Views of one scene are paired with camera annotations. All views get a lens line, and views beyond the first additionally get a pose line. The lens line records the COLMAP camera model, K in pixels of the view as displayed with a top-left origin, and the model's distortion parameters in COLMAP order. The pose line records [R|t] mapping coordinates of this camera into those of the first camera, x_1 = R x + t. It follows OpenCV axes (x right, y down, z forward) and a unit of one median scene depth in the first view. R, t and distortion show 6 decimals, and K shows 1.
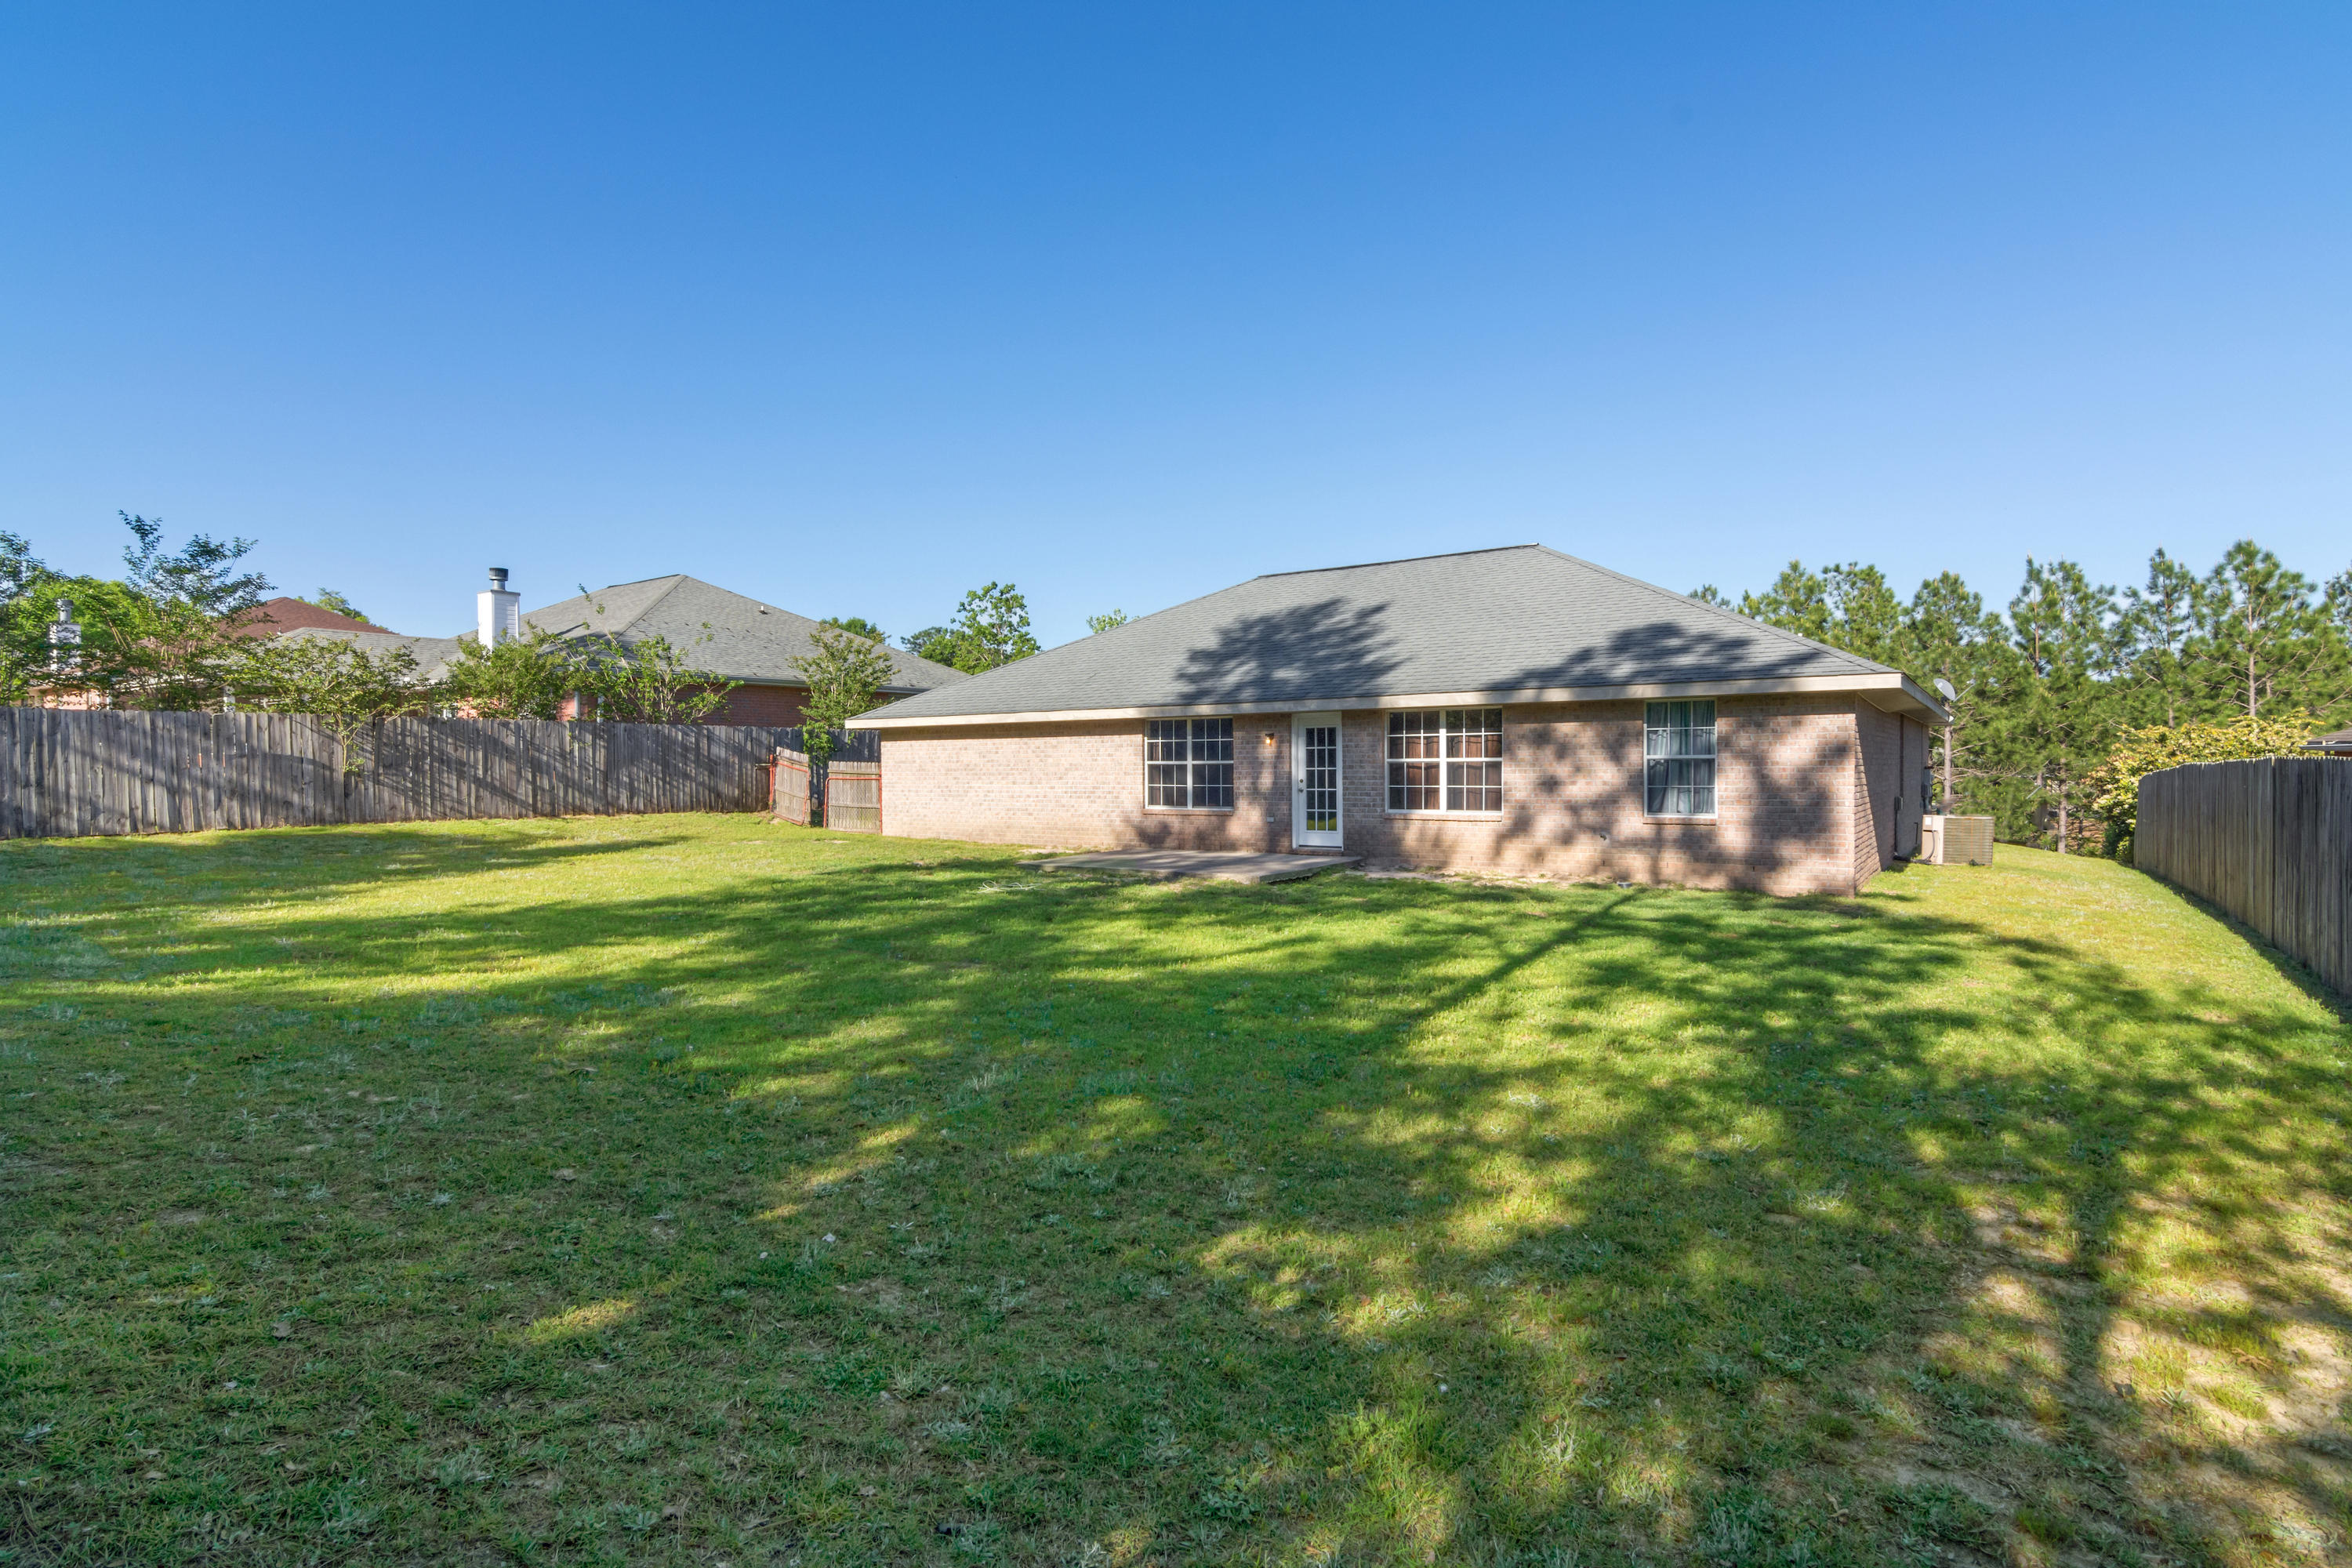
lens RADIAL K [[1165.0, 0, 1173.9], [0, 1165.0, 780.7], [0, 0, 1]] dist [-0.018167, -0.000670]
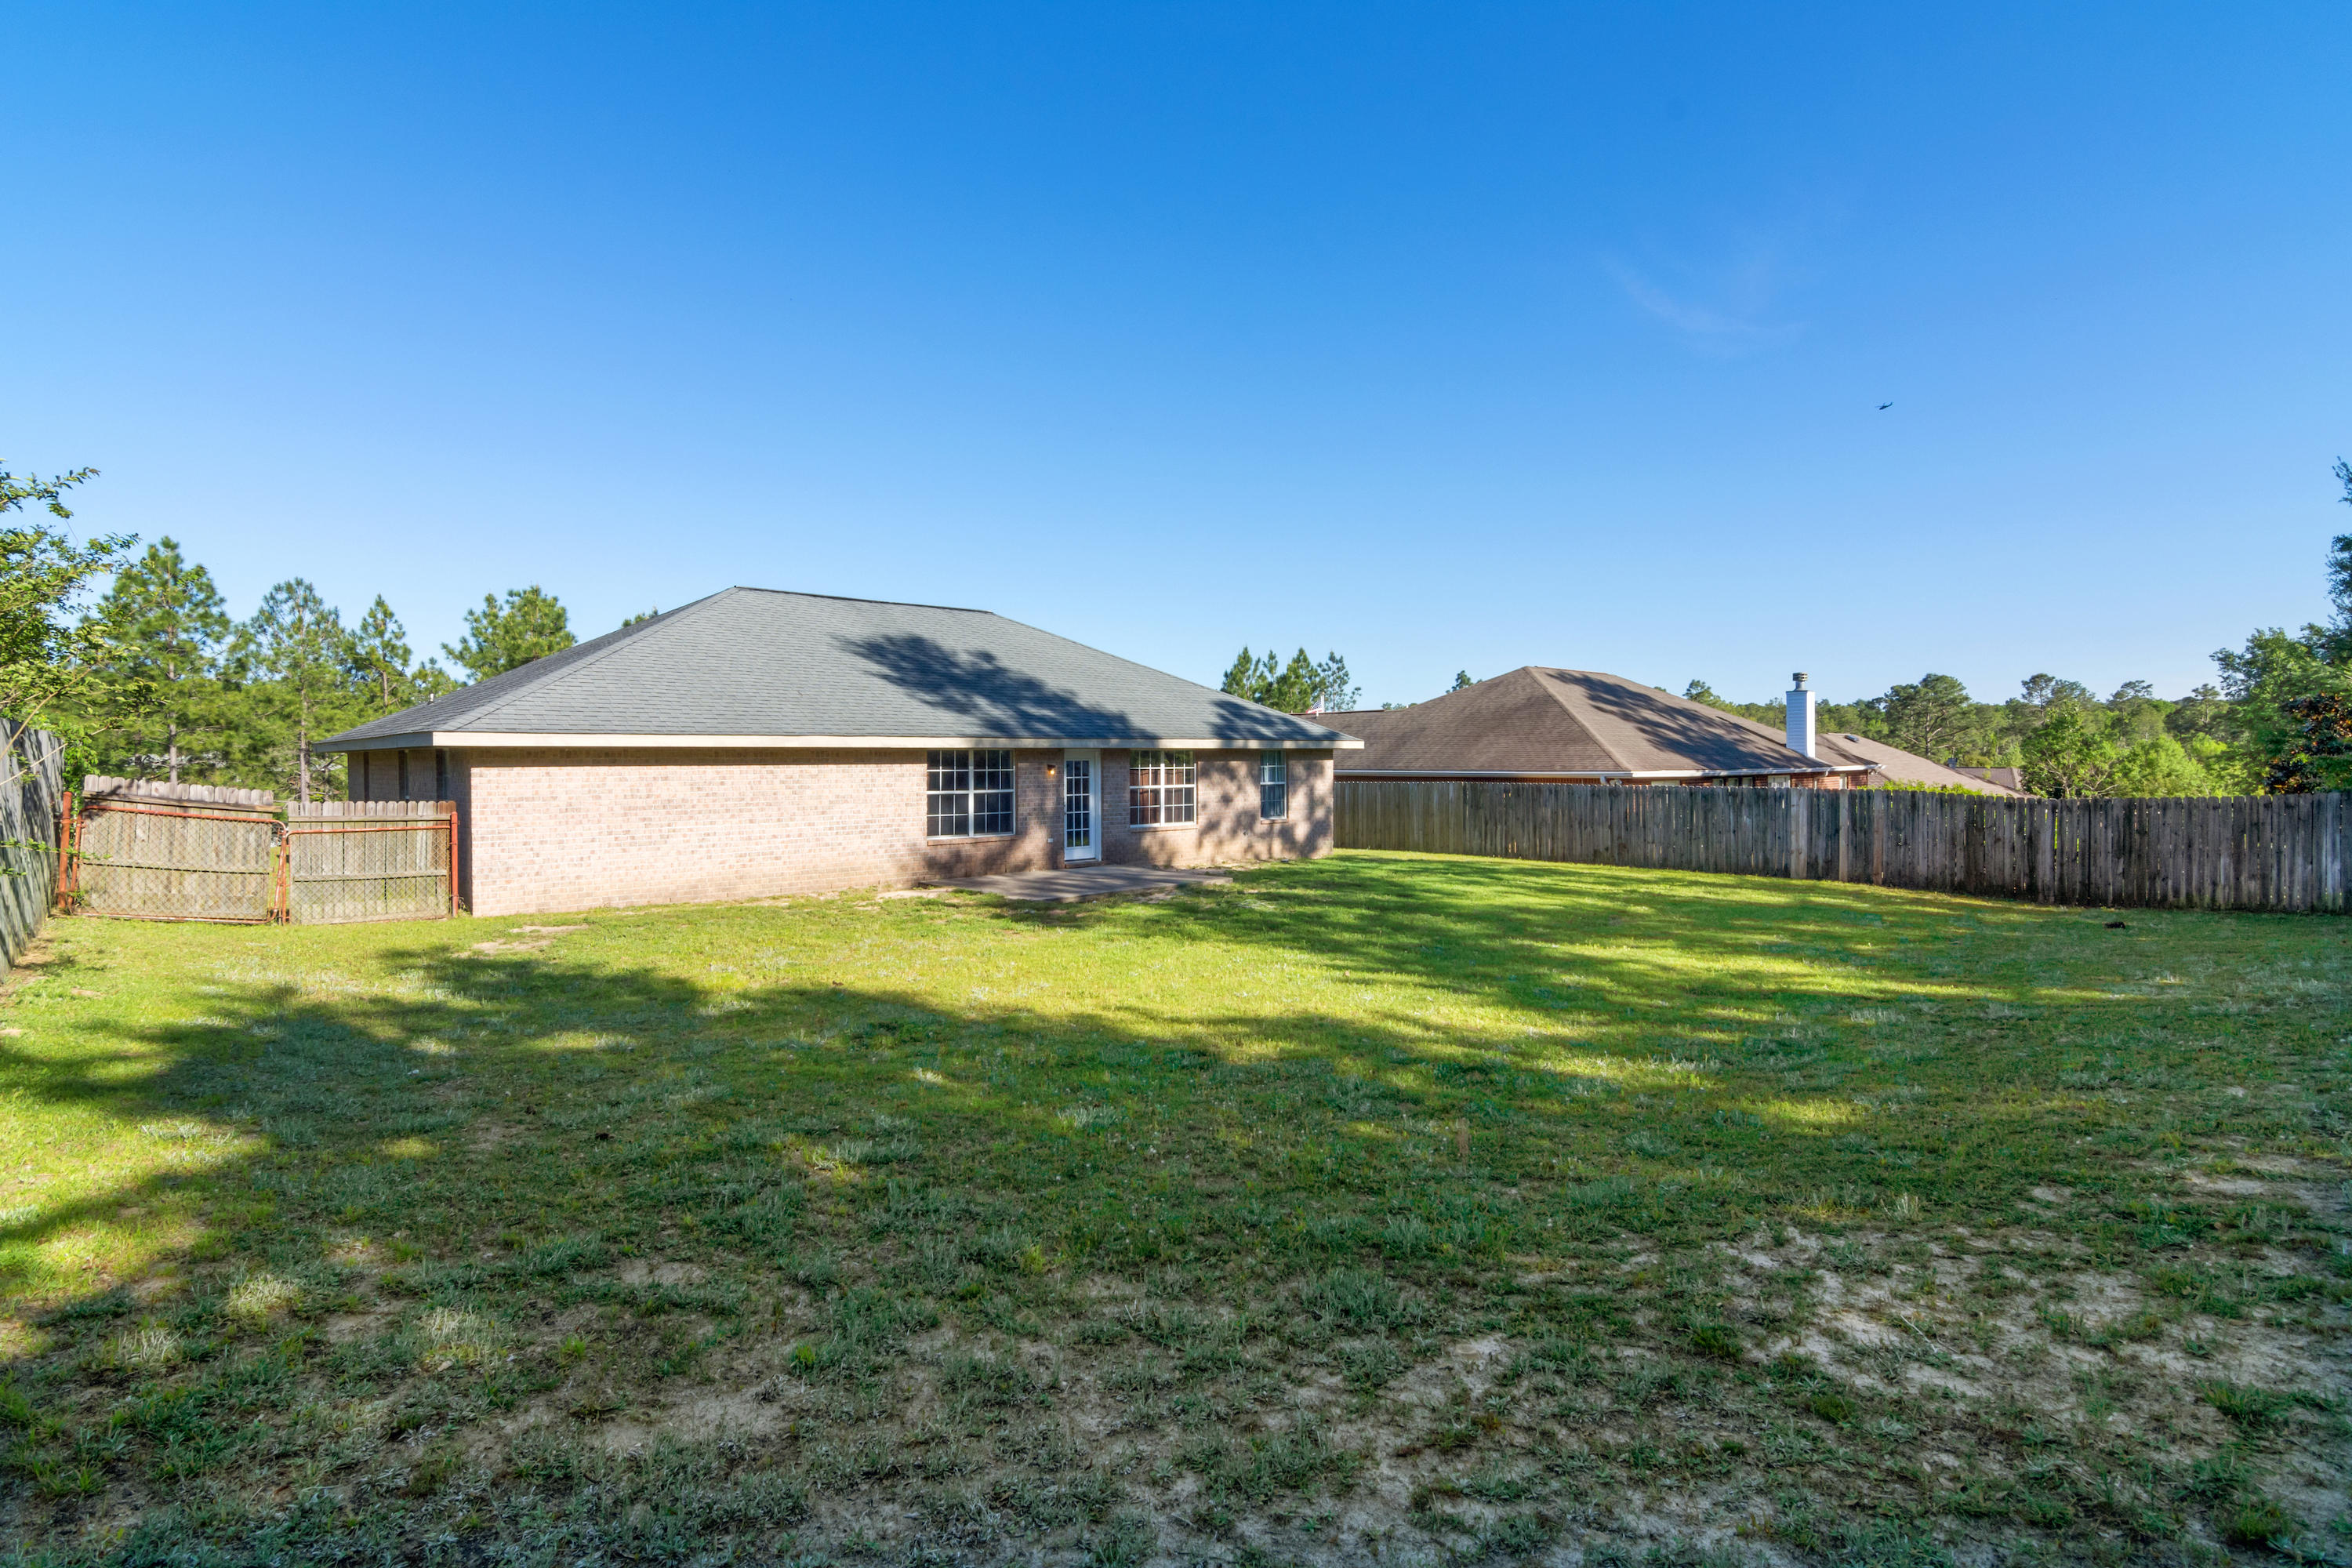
lens RADIAL K [[1146.1, 0, 1177.0], [0, 1146.1, 771.4], [0, 0, 1]] dist [-0.001974, 0.001002]
pose [[0.217178, -0.000707, 0.976132, -0.962236], [0.020464, 0.999783, -0.003829, -0.026884], [-0.975917, 0.020807, 0.217146, 0.613400]]
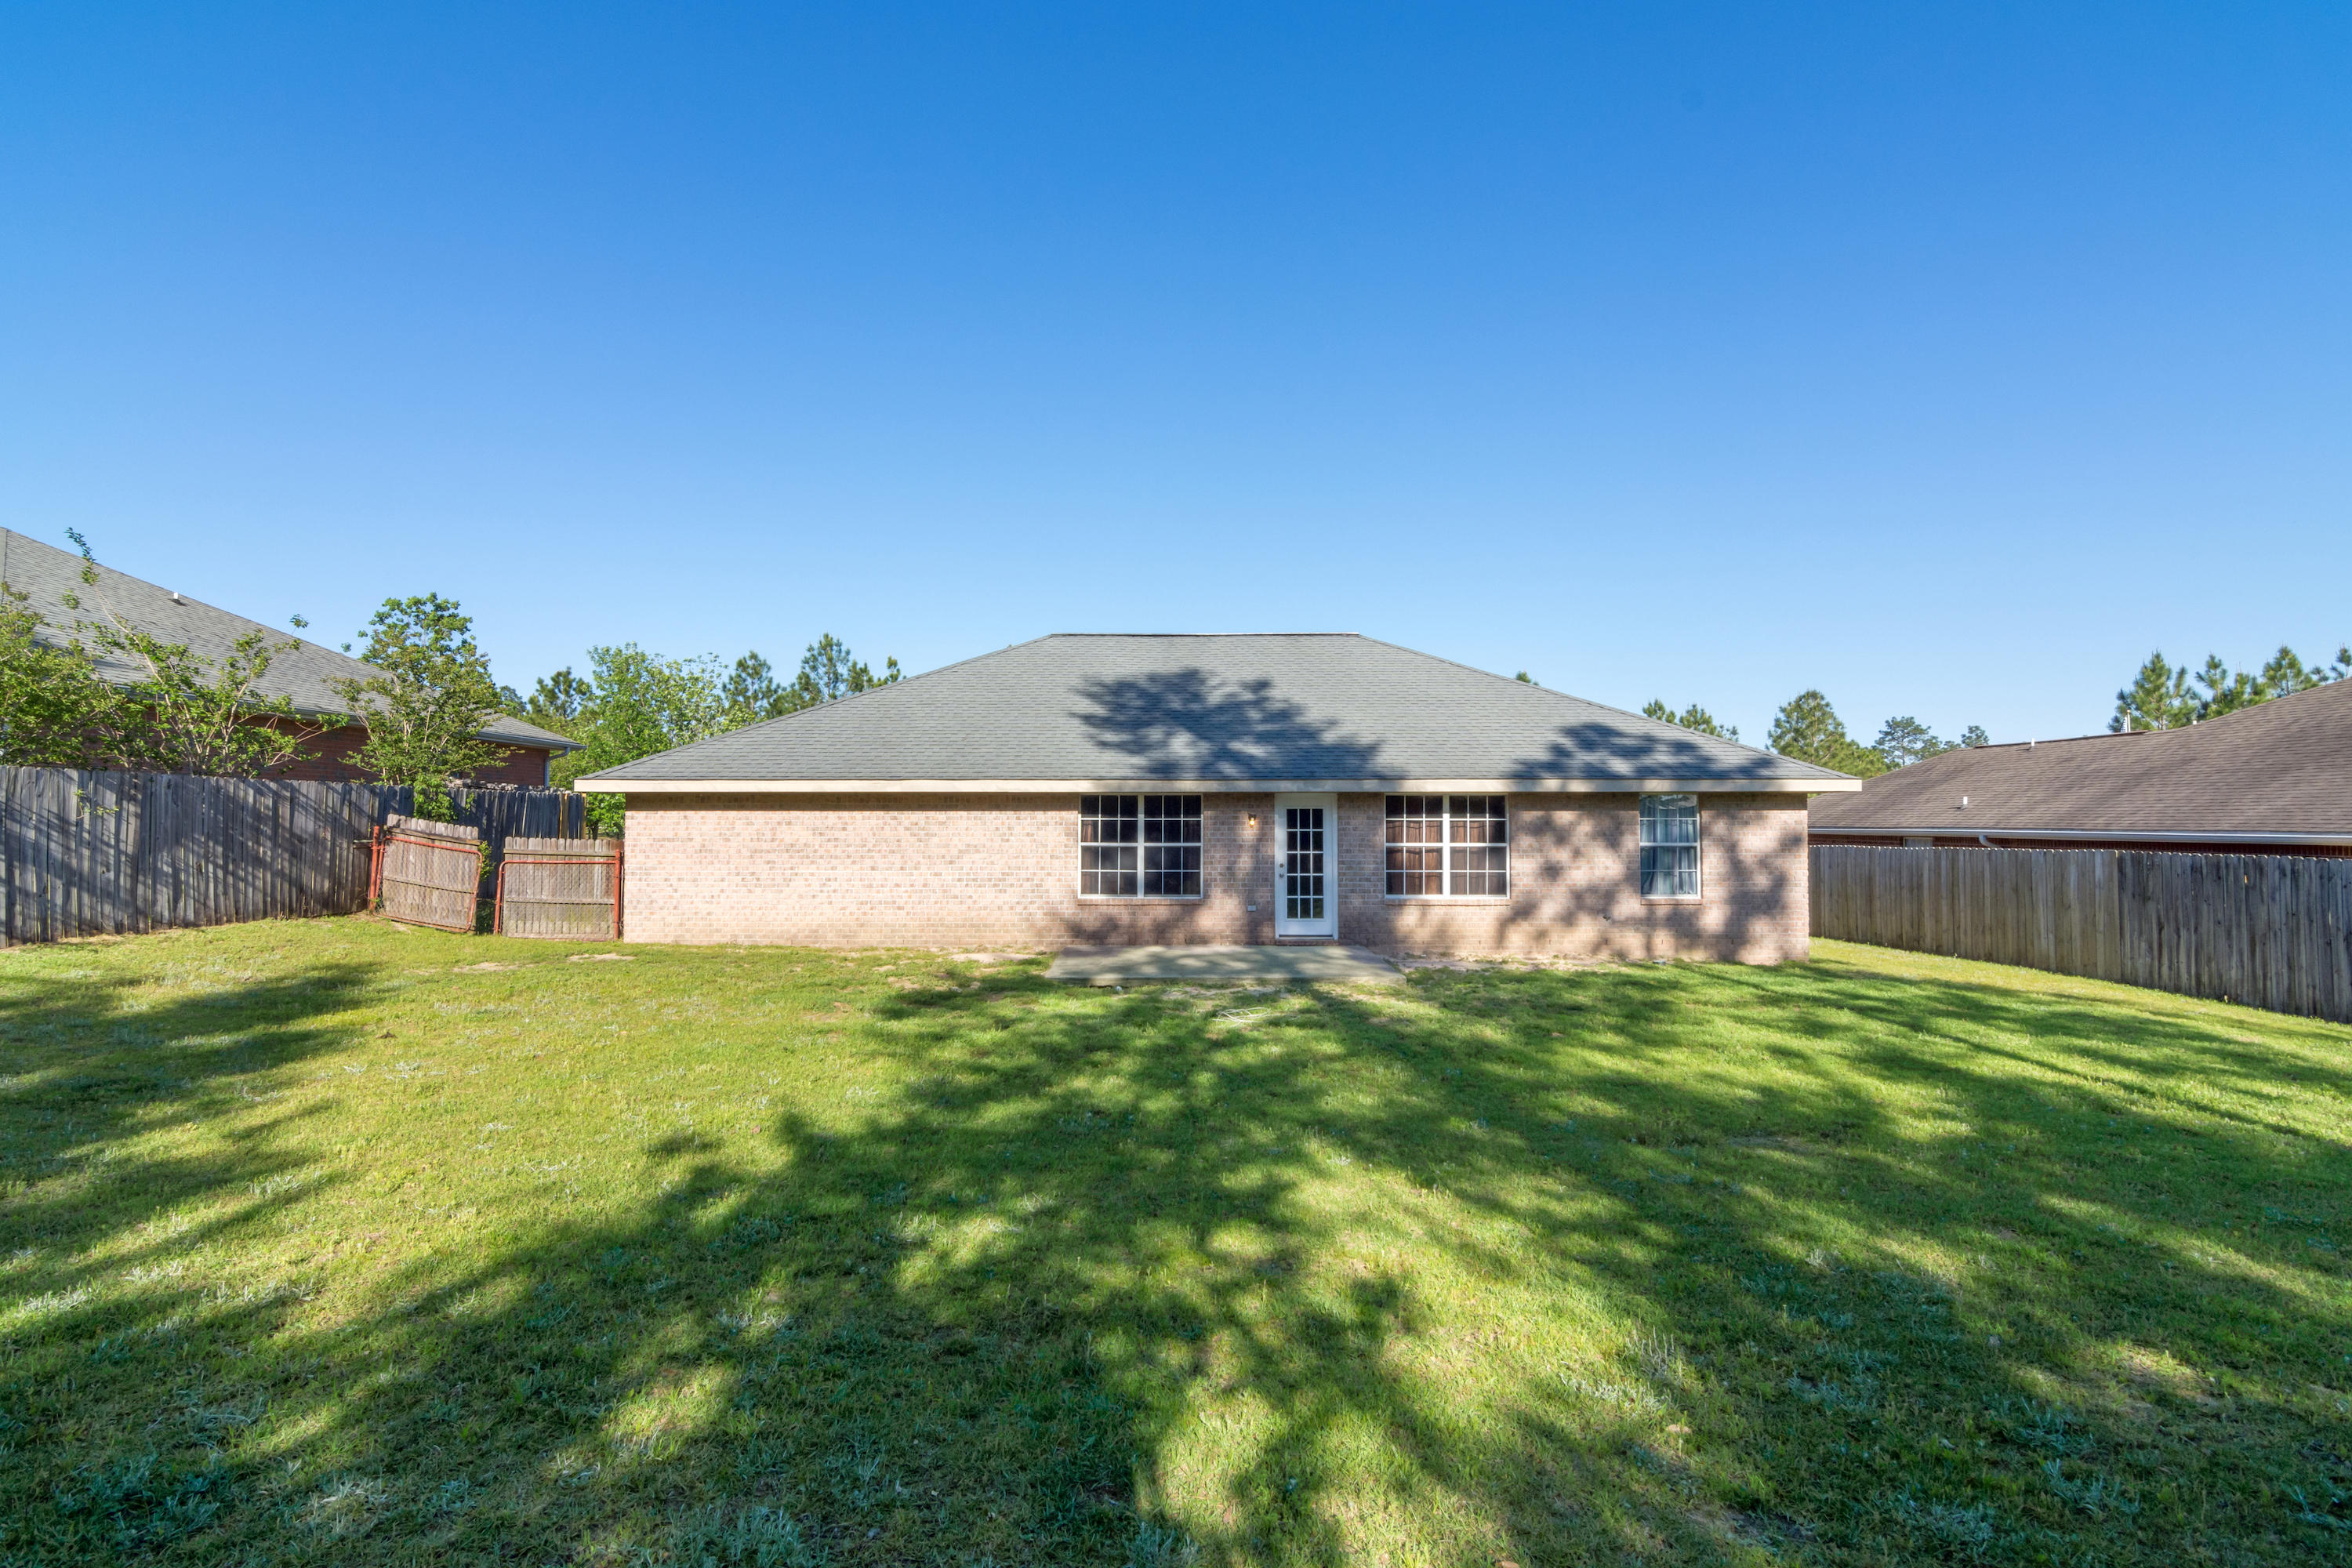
lens RADIAL K [[1146.1, 0, 1170.3], [0, 1146.1, 783.5], [0, 0, 1]] dist [-0.001974, 0.001002]
pose [[0.825002, 0.027748, 0.564448, -0.464625], [0.000164, 0.998782, -0.049340, -0.019578], [-0.565130, 0.040799, 0.823993, 0.284109]]
